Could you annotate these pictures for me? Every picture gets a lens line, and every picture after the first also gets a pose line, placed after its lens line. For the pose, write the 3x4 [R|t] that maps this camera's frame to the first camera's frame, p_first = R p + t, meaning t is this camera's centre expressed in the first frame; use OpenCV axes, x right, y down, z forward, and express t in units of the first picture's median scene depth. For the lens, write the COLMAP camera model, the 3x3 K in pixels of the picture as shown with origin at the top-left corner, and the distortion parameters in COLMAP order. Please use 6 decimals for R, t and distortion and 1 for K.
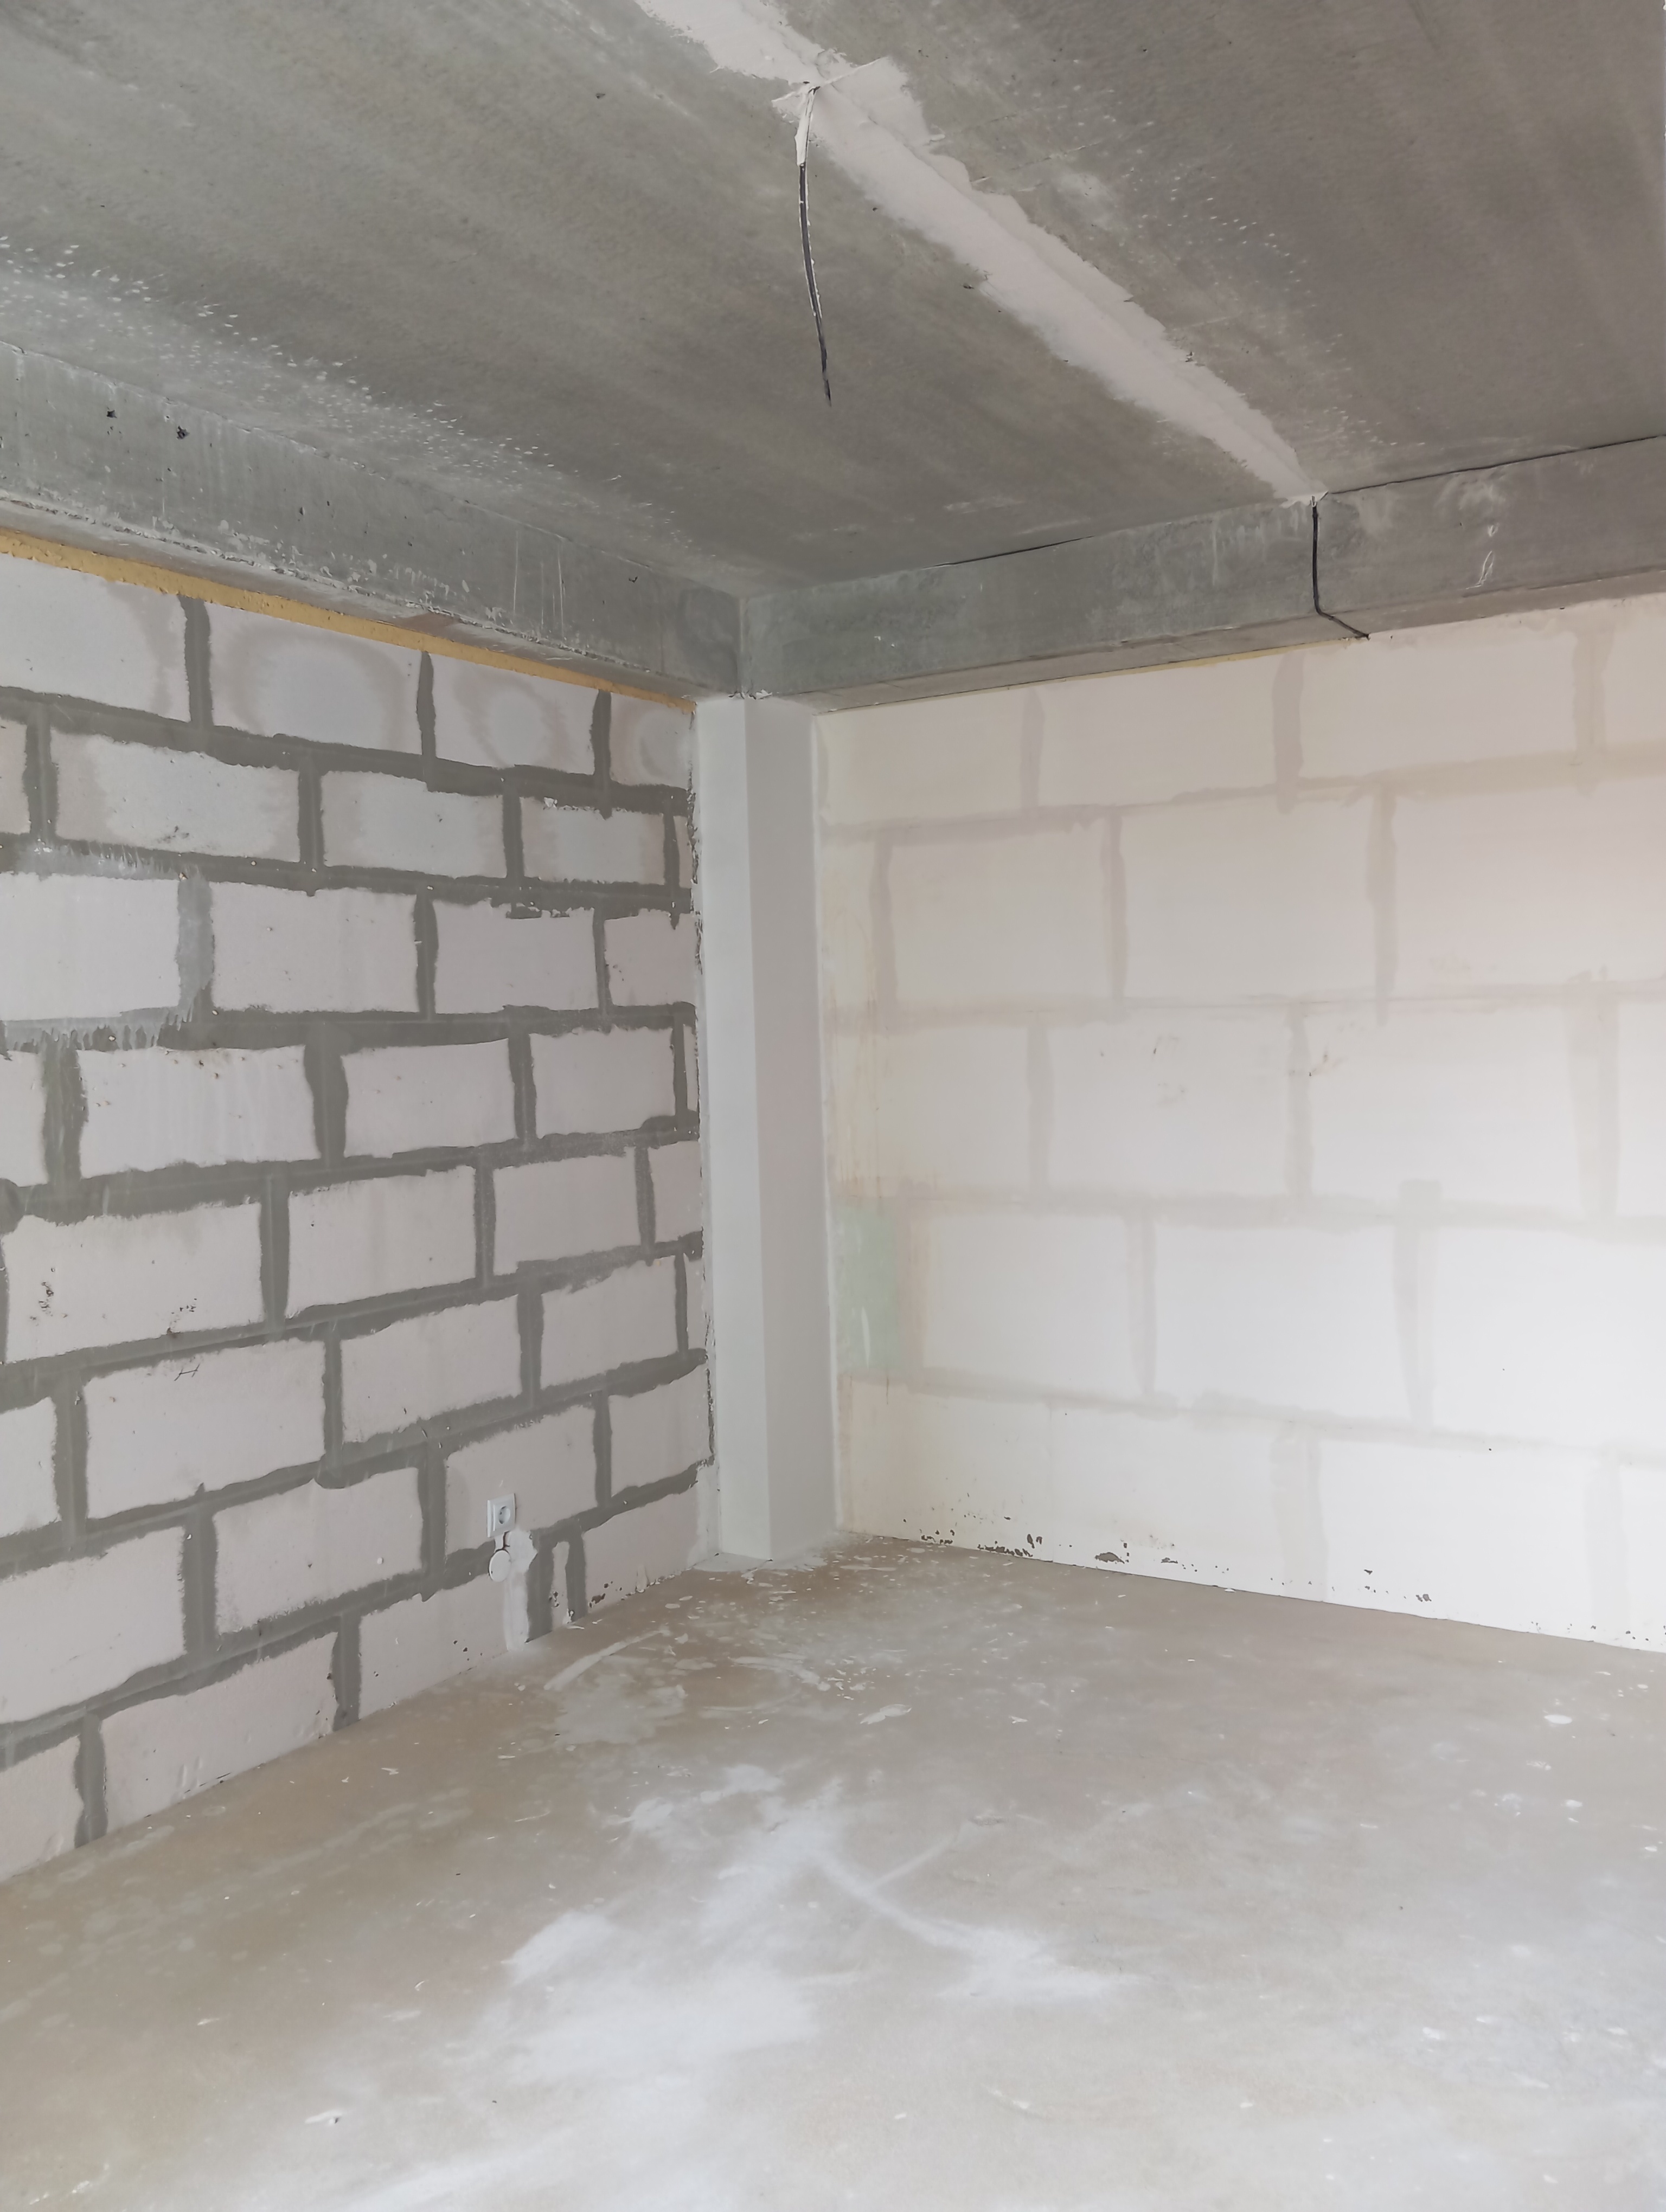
lens RADIAL K [[1801.6, 0, 827.5], [0, 1801.6, 1108.8], [0, 0, 1]] dist [0.082674, -0.155465]
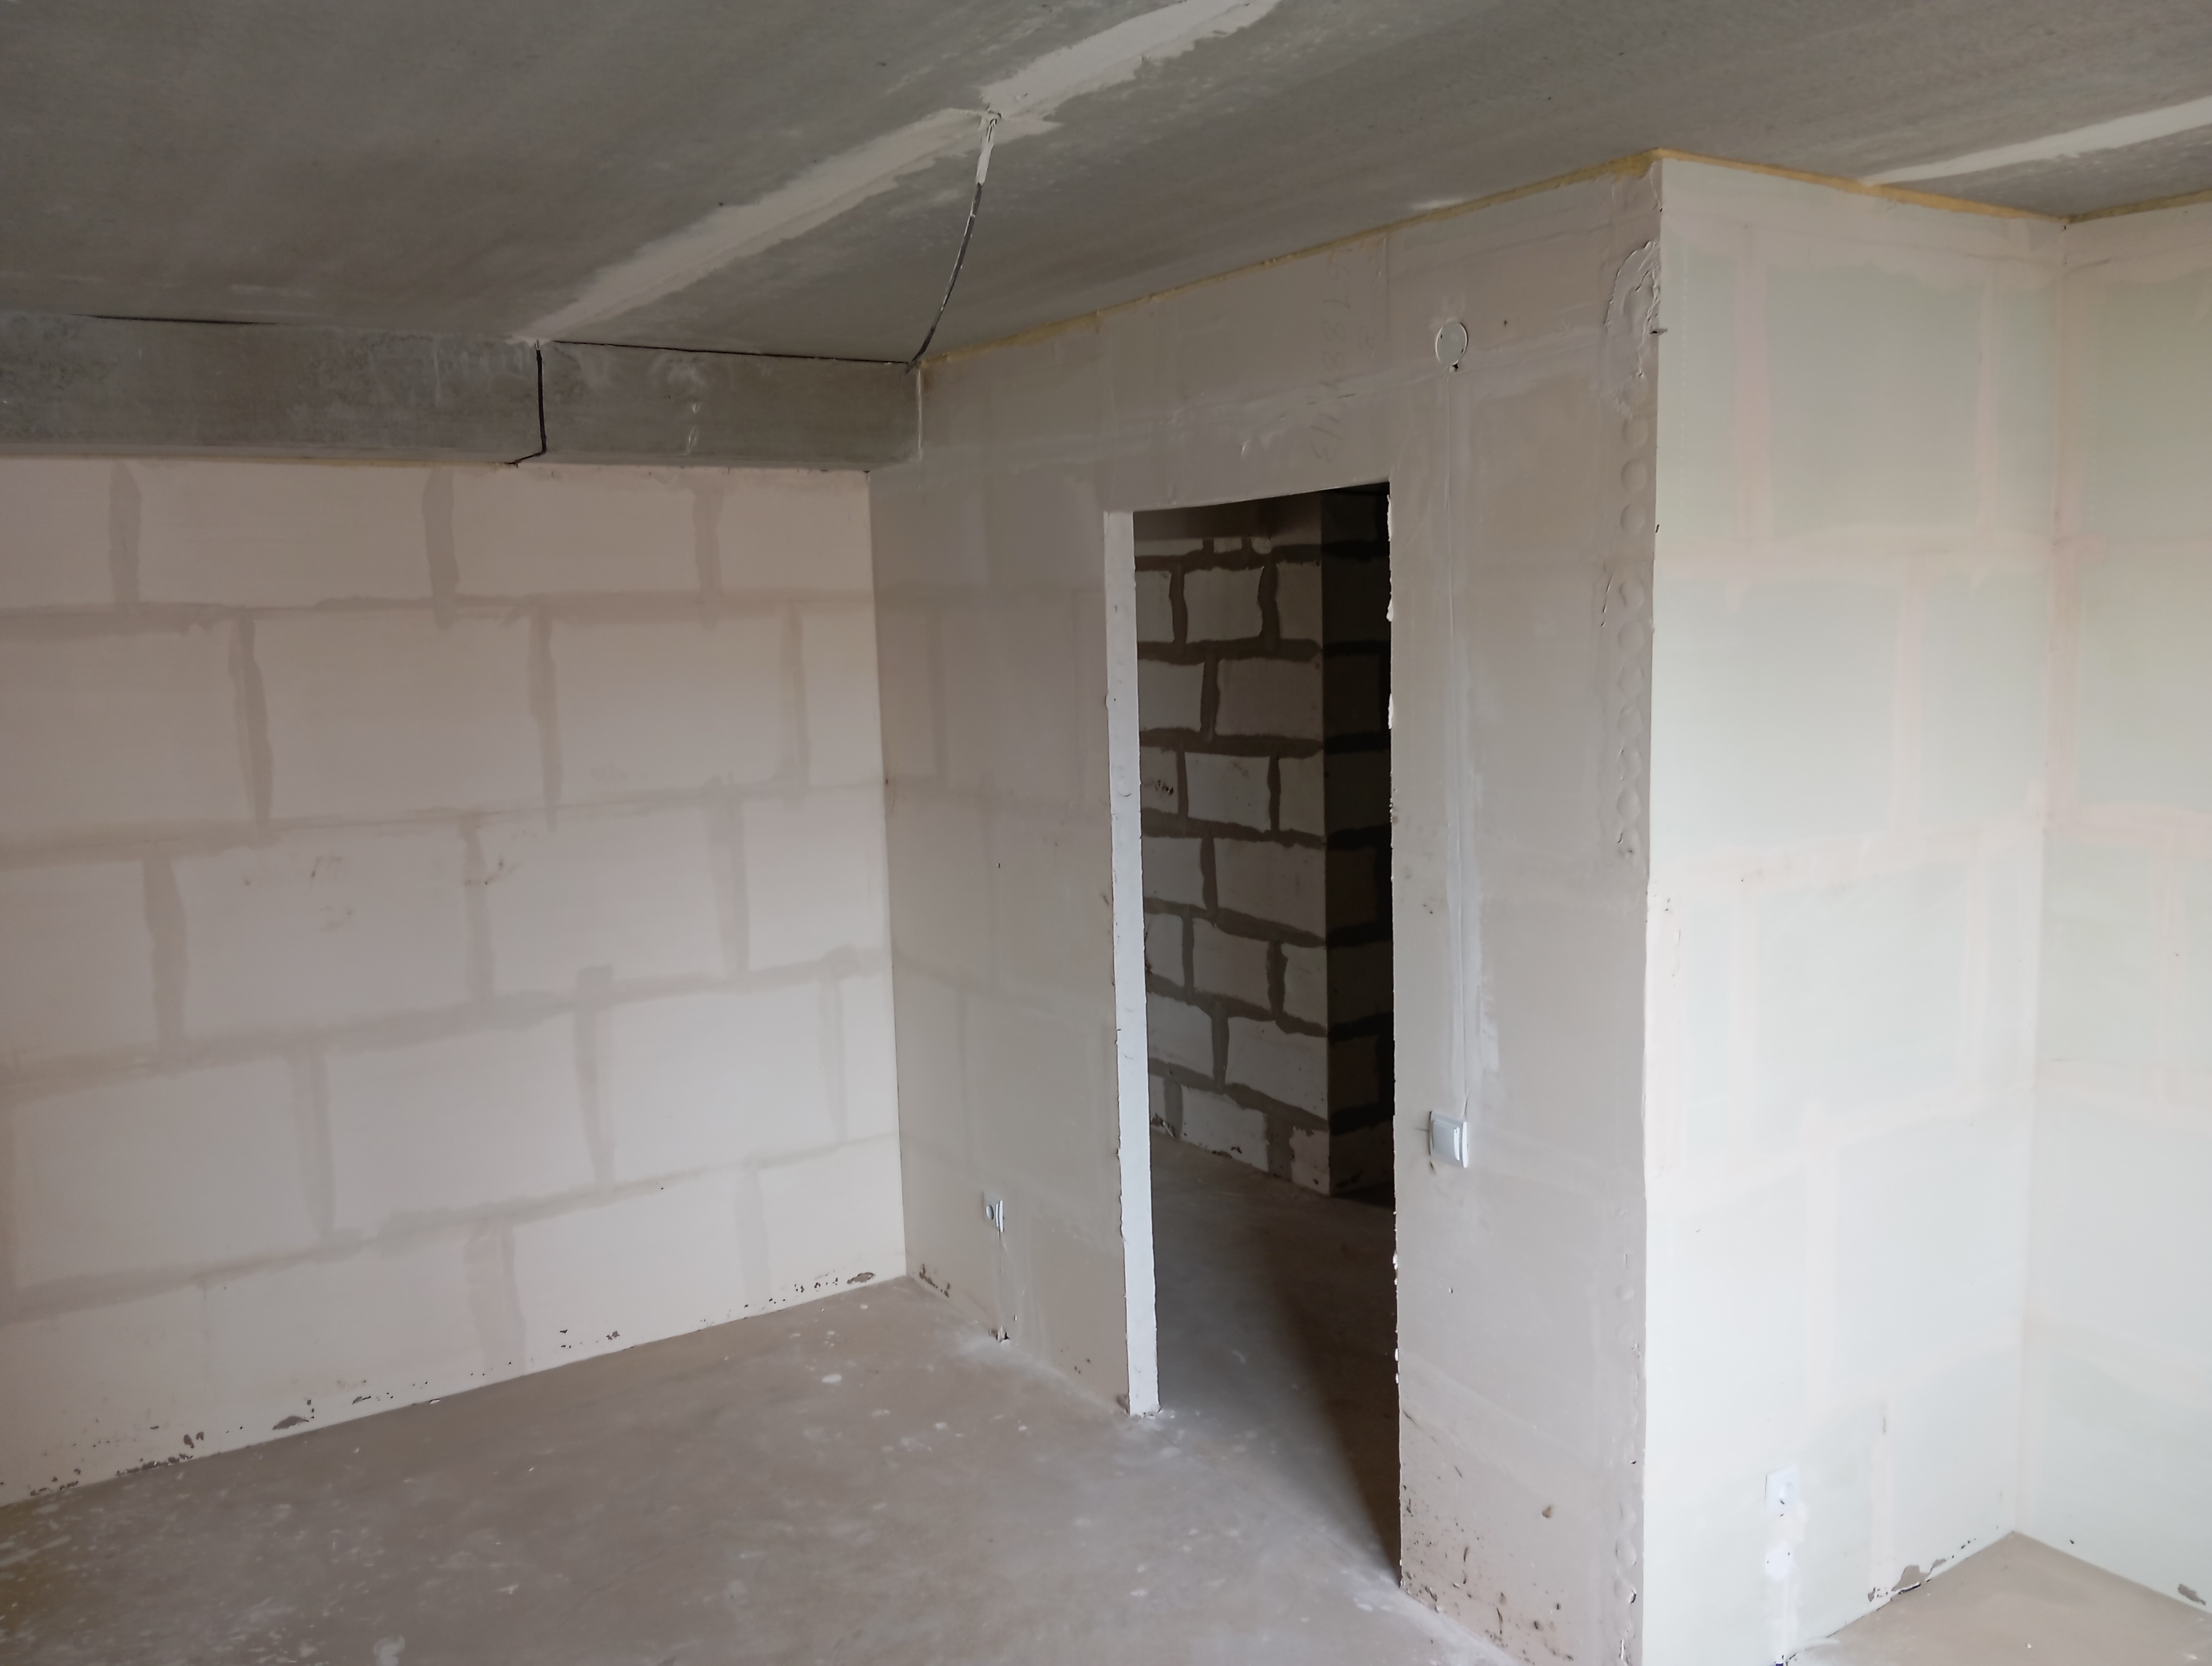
lens RADIAL K [[1801.6, 0, 1100.0], [0, 1801.6, 847.8], [0, 0, 1]] dist [0.082674, -0.155465]
pose [[0.411962, -0.106221, 0.904989, -0.532929], [0.054798, 0.994273, 0.091756, -0.116901], [-0.909552, 0.011792, 0.415423, 0.258562]]
